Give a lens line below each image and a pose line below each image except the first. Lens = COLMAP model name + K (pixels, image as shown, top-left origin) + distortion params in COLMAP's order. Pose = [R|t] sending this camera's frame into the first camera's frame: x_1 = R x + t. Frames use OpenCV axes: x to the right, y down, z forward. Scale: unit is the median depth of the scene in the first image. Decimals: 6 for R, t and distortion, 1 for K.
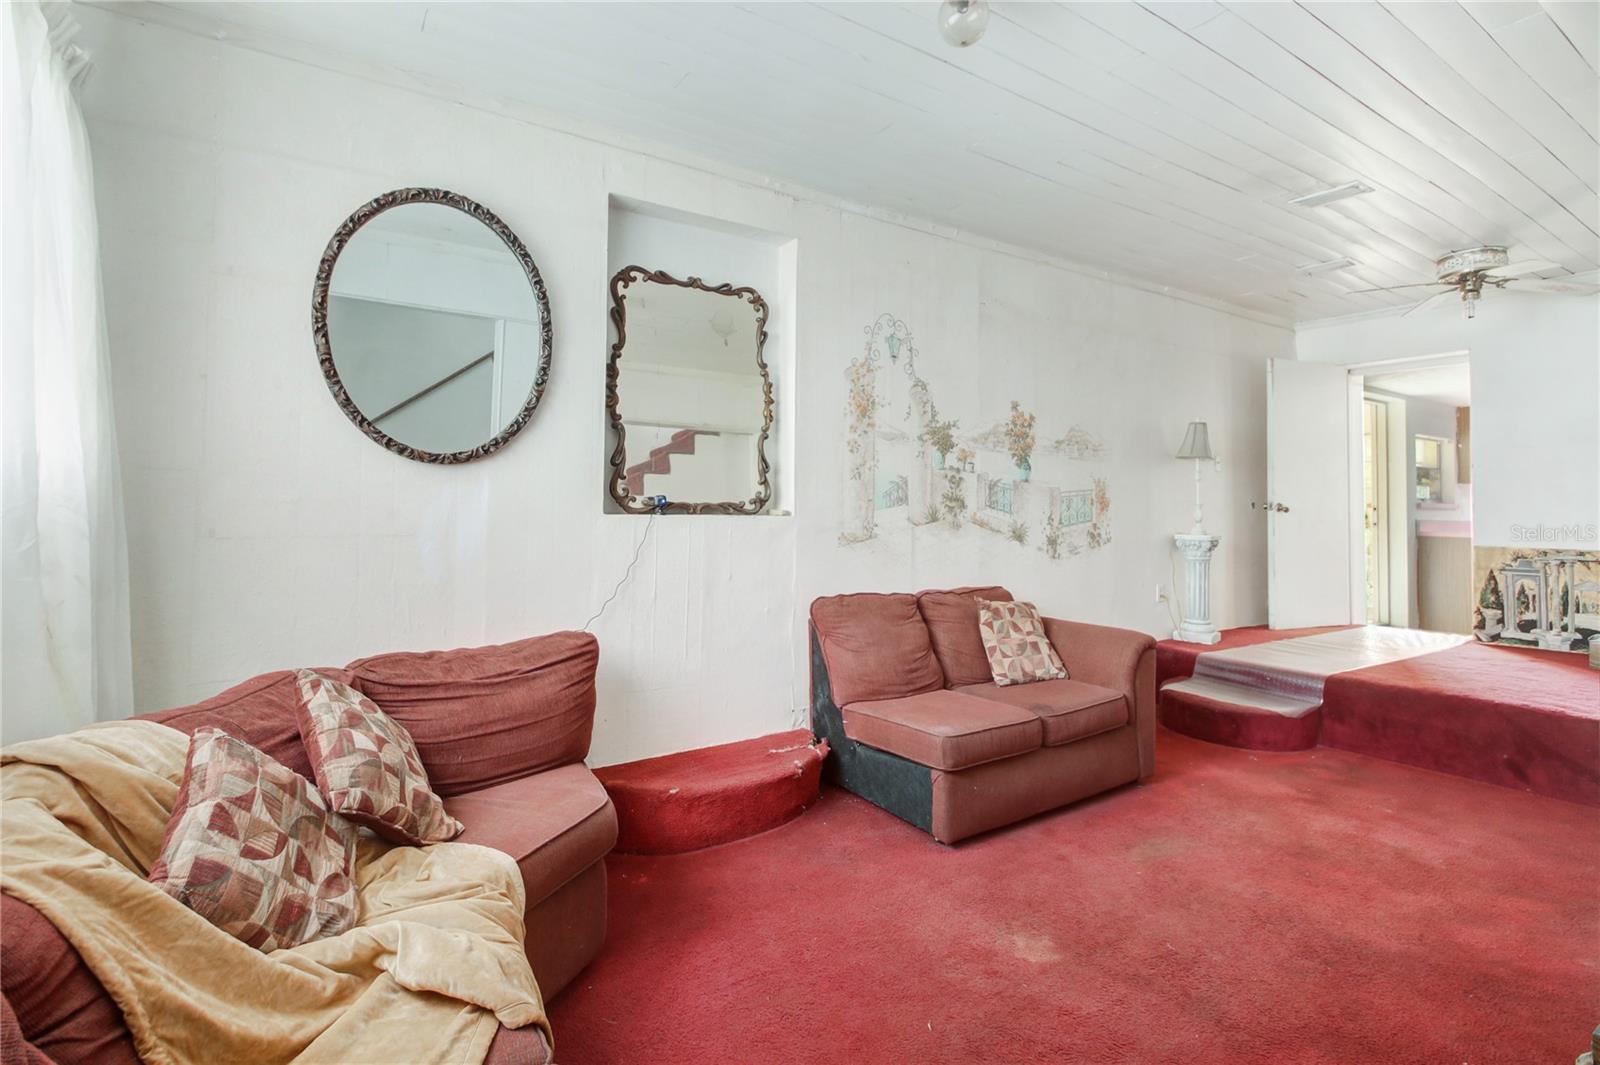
lens RADIAL K [[756.4, 0, 800.1], [0, 756.4, 521.9], [0, 0, 1]] dist [0.016028, -0.012631]
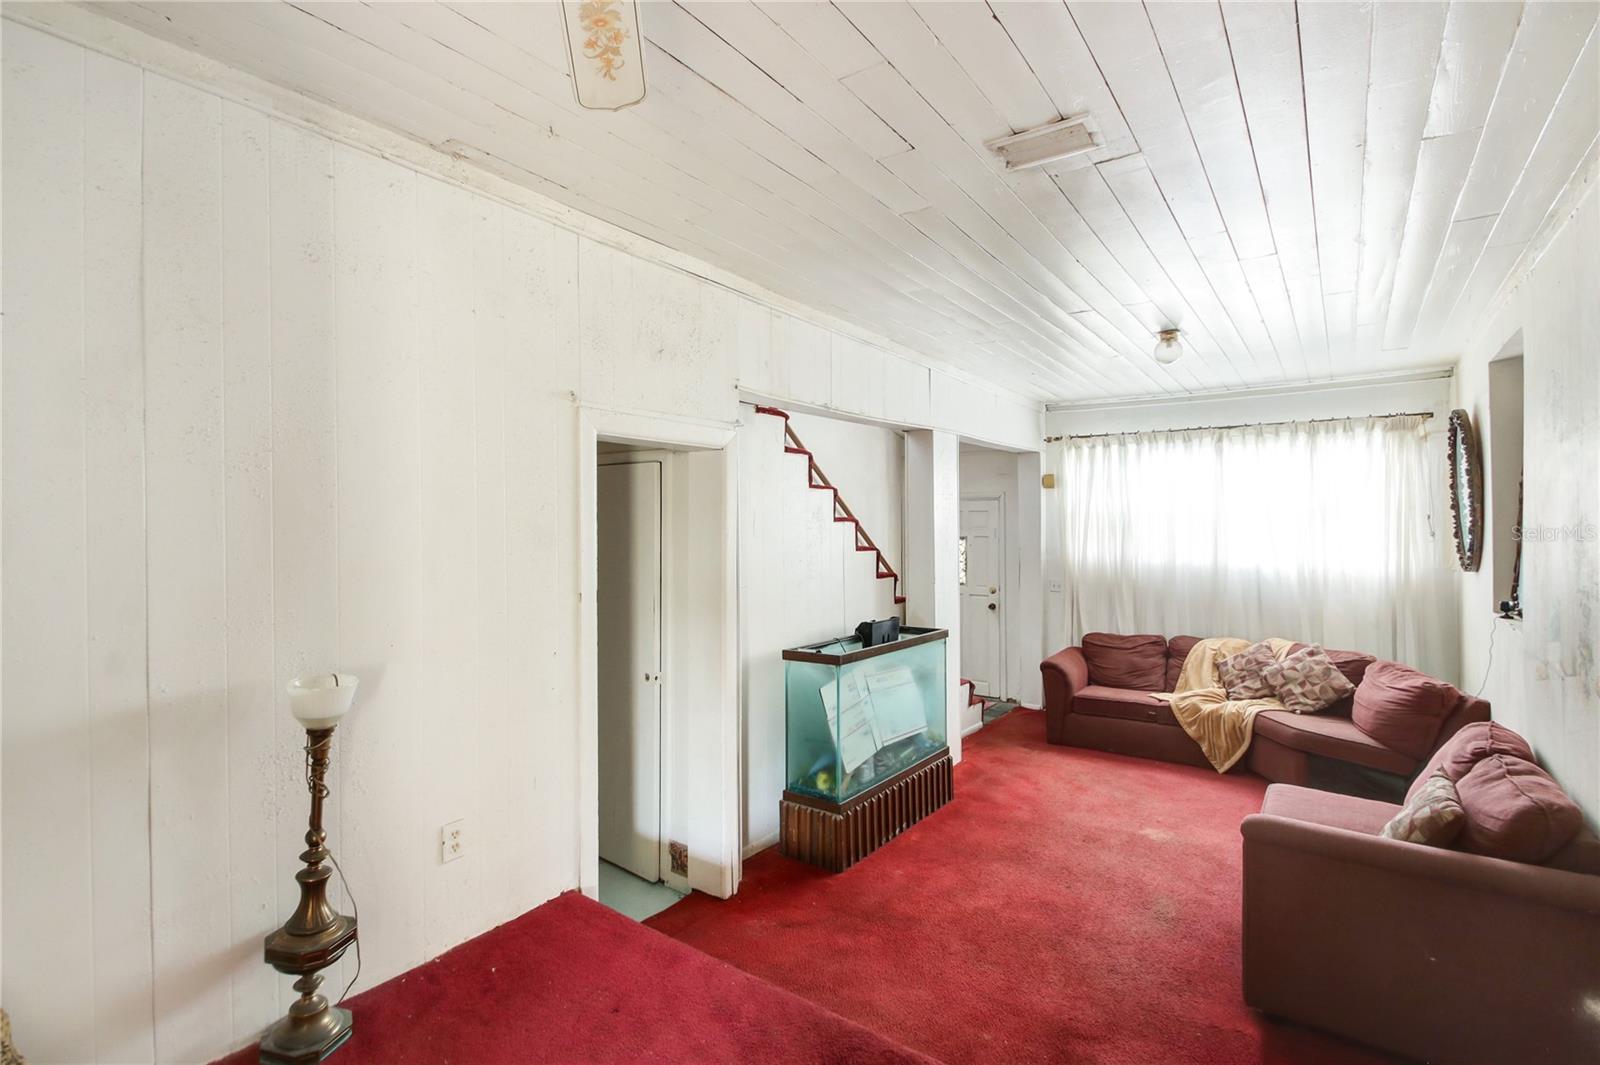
lens RADIAL K [[756.4, 0, 801.4], [0, 756.4, 528.4], [0, 0, 1]] dist [0.016028, -0.012631]
pose [[-0.931093, 0.002972, -0.364769, 2.173344], [-0.001462, 0.999928, 0.011878, -0.263687], [0.364778, 0.011593, -0.931022, 2.911097]]
